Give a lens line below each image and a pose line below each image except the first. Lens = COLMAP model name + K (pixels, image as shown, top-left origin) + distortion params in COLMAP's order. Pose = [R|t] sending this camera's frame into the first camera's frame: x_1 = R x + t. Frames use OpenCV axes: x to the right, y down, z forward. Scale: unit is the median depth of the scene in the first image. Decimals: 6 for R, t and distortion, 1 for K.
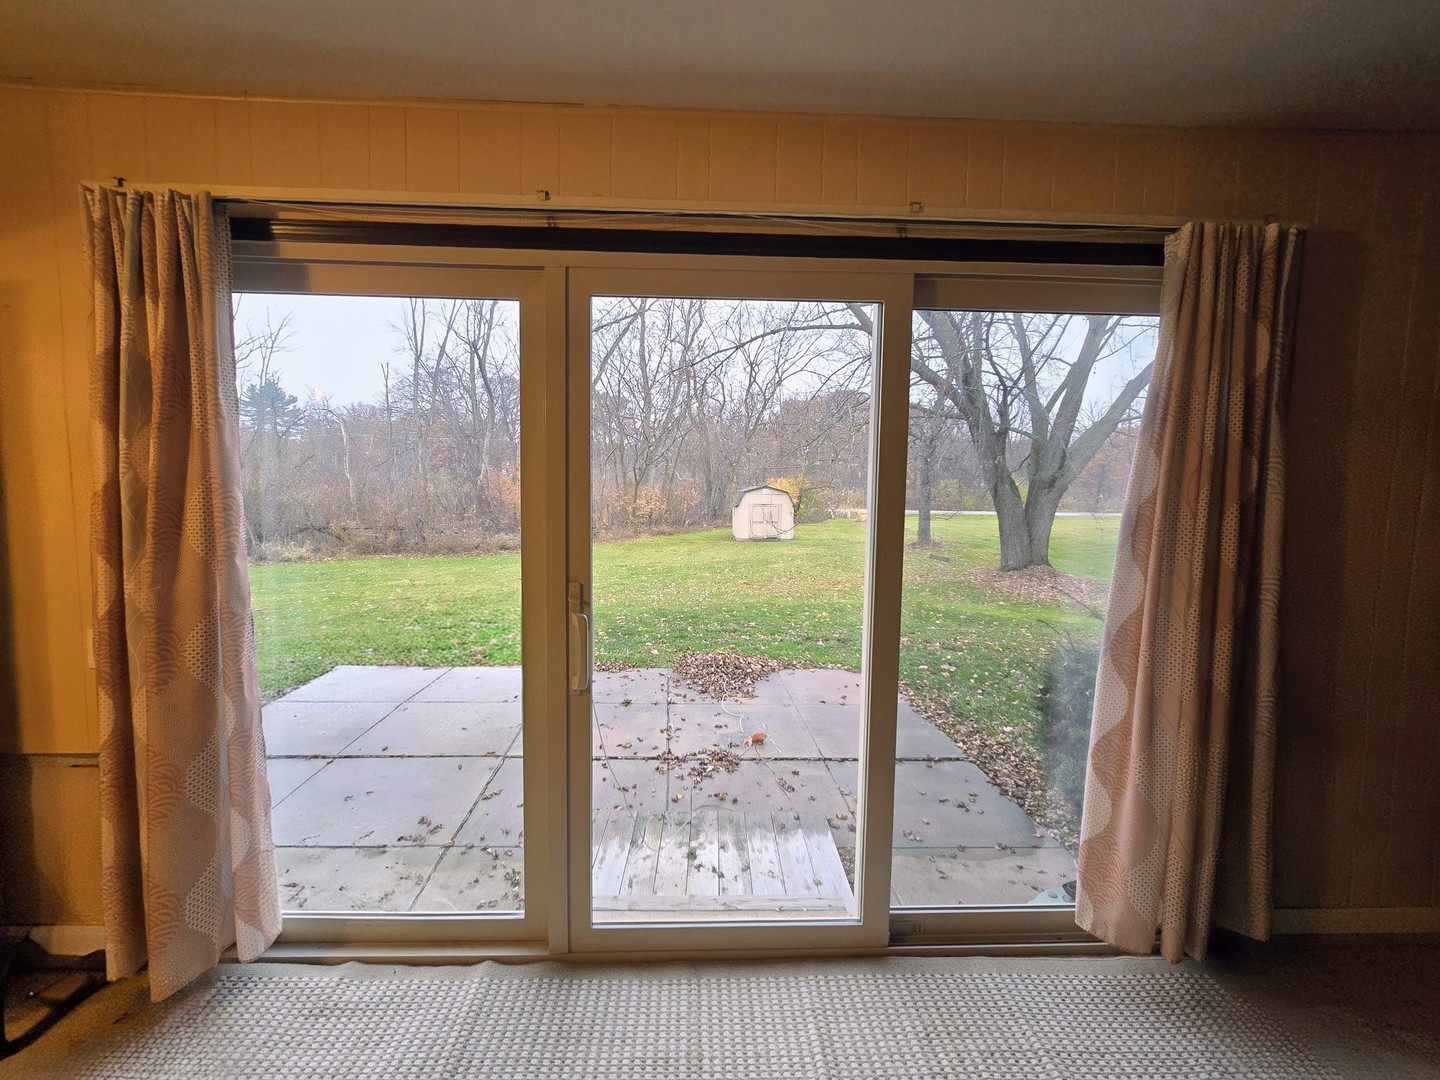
lens RADIAL K [[637.8, 0, 719.4], [0, 637.8, 547.4], [0, 0, 1]] dist [0.001264, -0.005306]
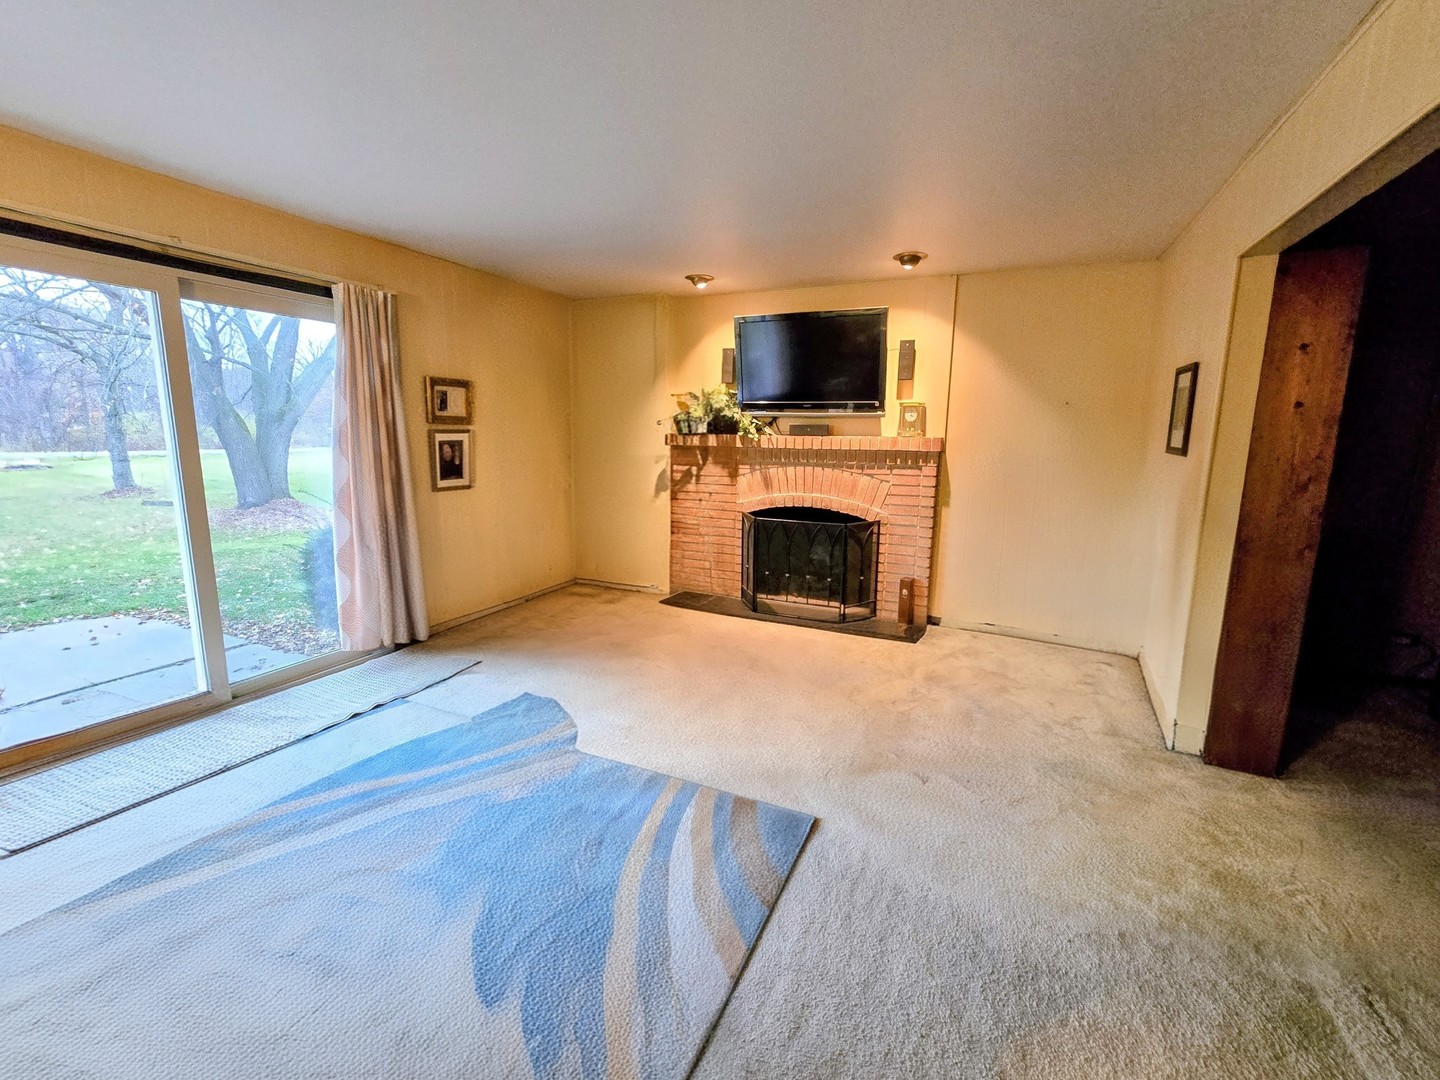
lens RADIAL K [[637.8, 0, 719.4], [0, 637.8, 547.4], [0, 0, 1]] dist [0.001264, -0.005306]
pose [[0.476891, -0.160015, 0.864274, -0.202254], [0.073517, 0.987105, 0.142191, 0.041431], [-0.875882, -0.004271, 0.482506, -0.365167]]
